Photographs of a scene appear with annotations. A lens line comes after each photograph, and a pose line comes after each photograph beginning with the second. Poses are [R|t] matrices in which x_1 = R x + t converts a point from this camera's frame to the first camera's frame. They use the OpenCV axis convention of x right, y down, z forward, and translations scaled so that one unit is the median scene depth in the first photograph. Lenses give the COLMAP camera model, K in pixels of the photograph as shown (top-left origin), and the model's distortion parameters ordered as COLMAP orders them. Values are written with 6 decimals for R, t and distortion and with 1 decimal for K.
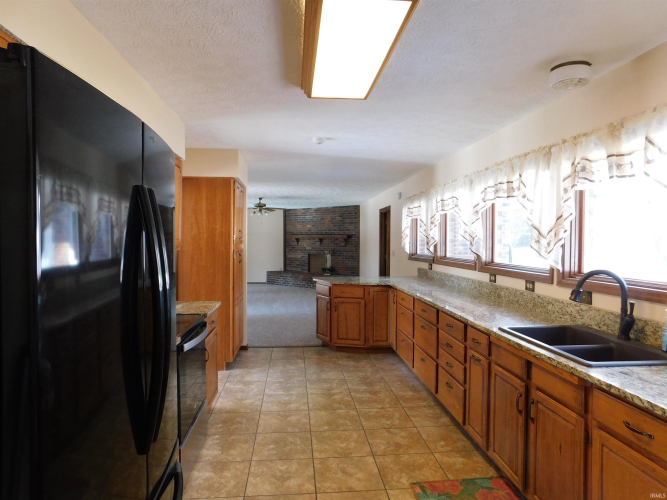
lens RADIAL K [[439.6, 0, 333.5], [0, 439.6, 250.0], [0, 0, 1]] dist [0.004379, 0.006529]
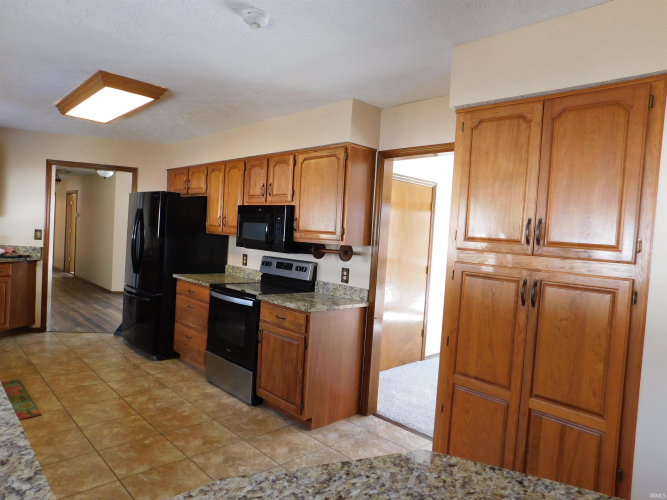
lens RADIAL K [[439.6, 0, 333.5], [0, 439.6, 250.0], [0, 0, 1]] dist [0.004379, 0.006529]
pose [[-0.779699, -0.038240, -0.624985, 0.164630], [-0.080642, 0.995953, 0.039668, -0.021508], [0.620939, 0.081329, -0.779628, 1.226361]]
